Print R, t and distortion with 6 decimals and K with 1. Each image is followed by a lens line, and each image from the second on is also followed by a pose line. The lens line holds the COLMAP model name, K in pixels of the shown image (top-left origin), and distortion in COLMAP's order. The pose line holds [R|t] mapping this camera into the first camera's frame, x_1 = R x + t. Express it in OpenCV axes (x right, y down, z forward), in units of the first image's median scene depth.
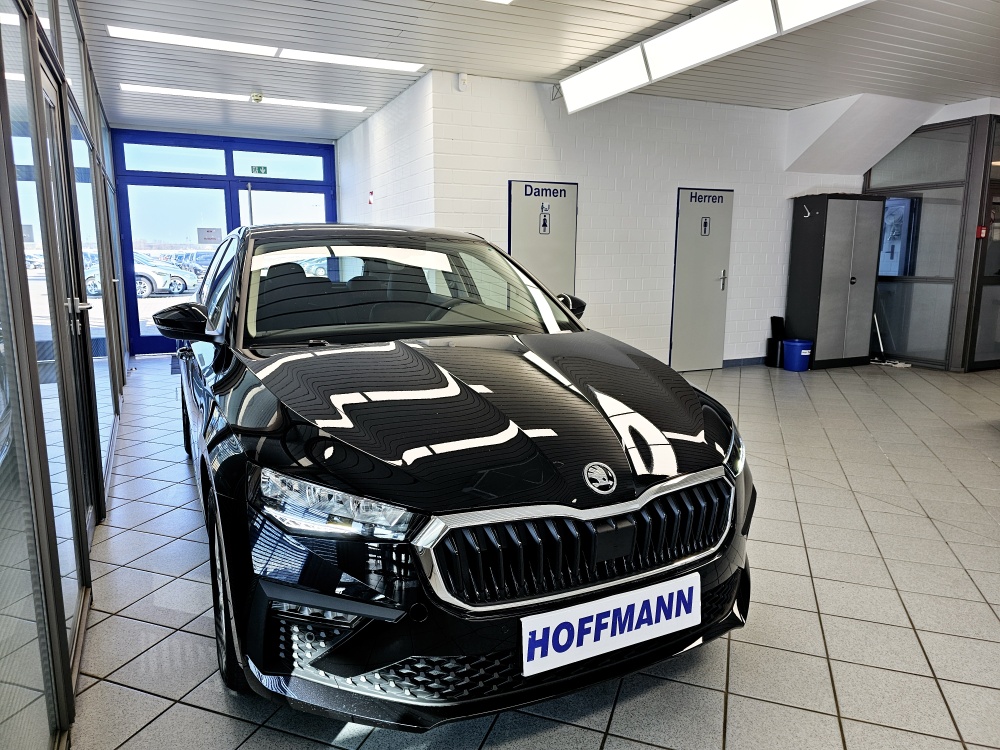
lens RADIAL K [[665.6, 0, 501.9], [0, 665.6, 366.3], [0, 0, 1]] dist [0.054608, -0.058434]
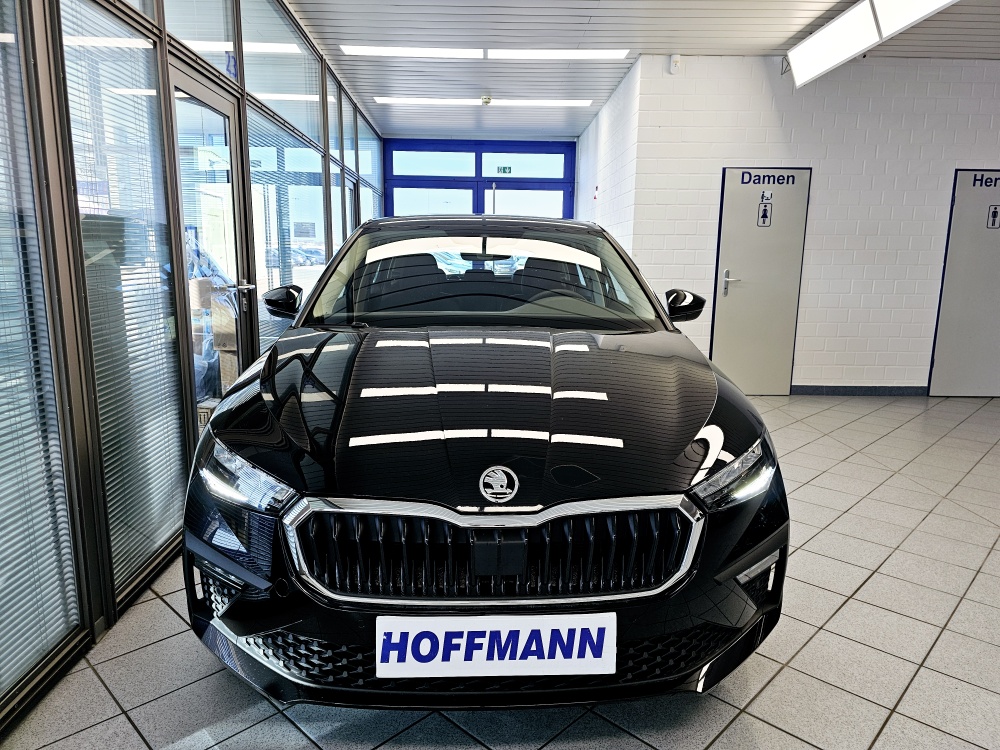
lens RADIAL K [[672.5, 0, 500.0], [0, 672.5, 375.0], [0, 0, 1]] dist [0.032489, -0.038854]
pose [[0.918071, 0.078144, -0.388639, 0.195967], [-0.073120, 0.996938, 0.027725, -0.001619], [0.389615, 0.002964, 0.920973, 0.067532]]
